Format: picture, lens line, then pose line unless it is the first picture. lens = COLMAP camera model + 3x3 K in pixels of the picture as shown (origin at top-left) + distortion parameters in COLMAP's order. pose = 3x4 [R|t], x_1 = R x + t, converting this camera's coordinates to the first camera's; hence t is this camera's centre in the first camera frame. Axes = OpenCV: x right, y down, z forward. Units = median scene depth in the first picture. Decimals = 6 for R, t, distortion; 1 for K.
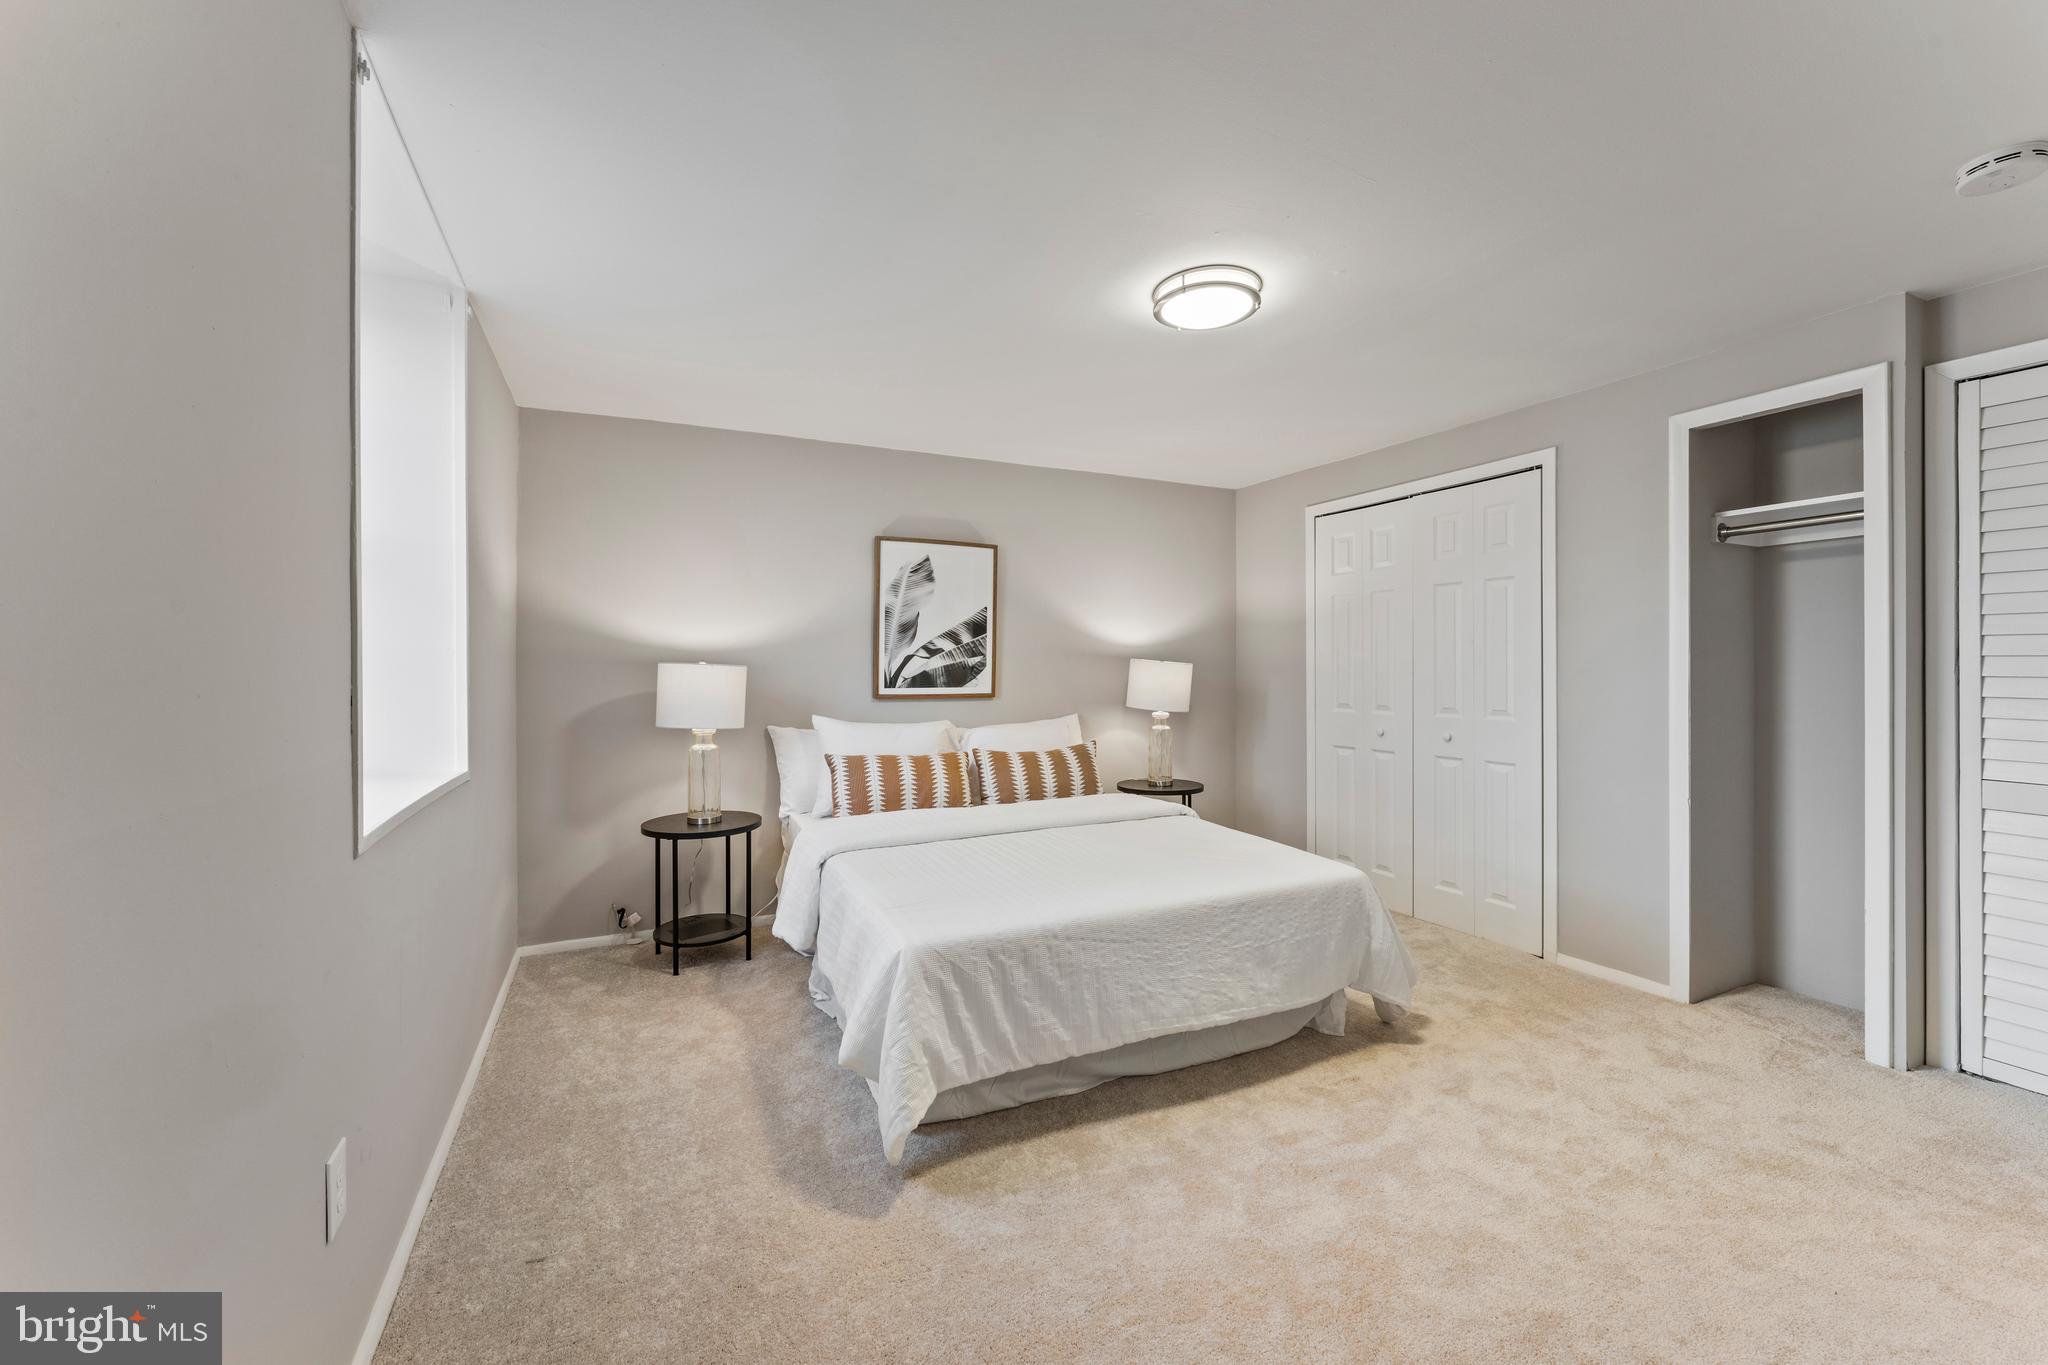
lens RADIAL K [[823.2, 0, 1022.9], [0, 823.2, 666.2], [0, 0, 1]] dist [-0.002419, 0.000100]
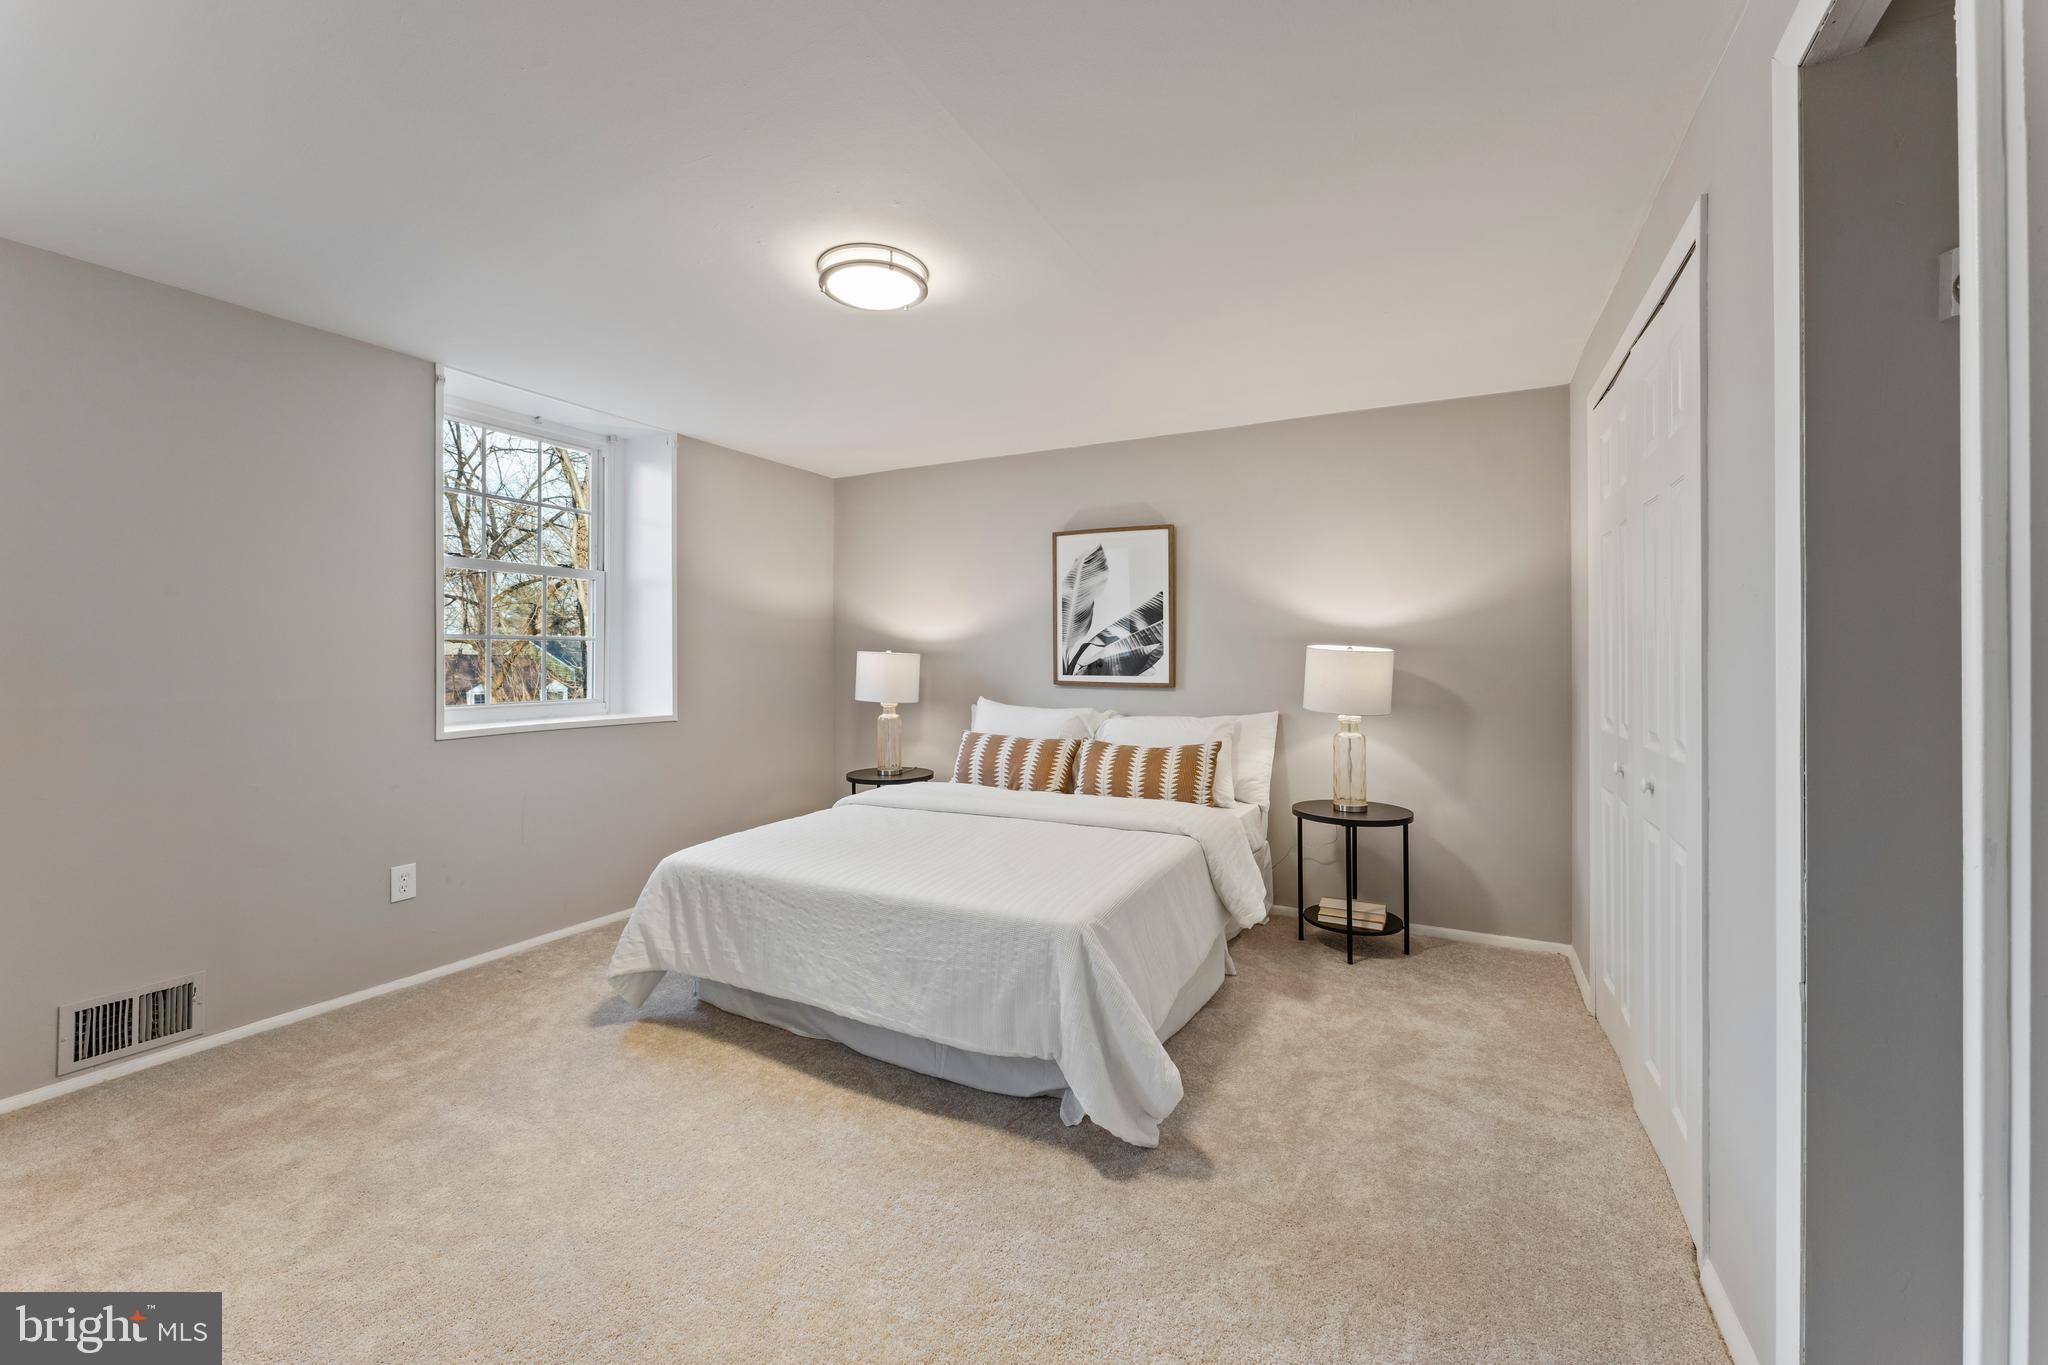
lens RADIAL K [[823.2, 0, 1011.6], [0, 823.2, 649.7], [0, 0, 1]] dist [-0.002419, 0.000100]
pose [[0.597859, -0.002952, -0.801596, 0.634676], [-0.001924, 0.999985, -0.005118, -0.000398], [0.801599, 0.004602, 0.597845, 0.312332]]
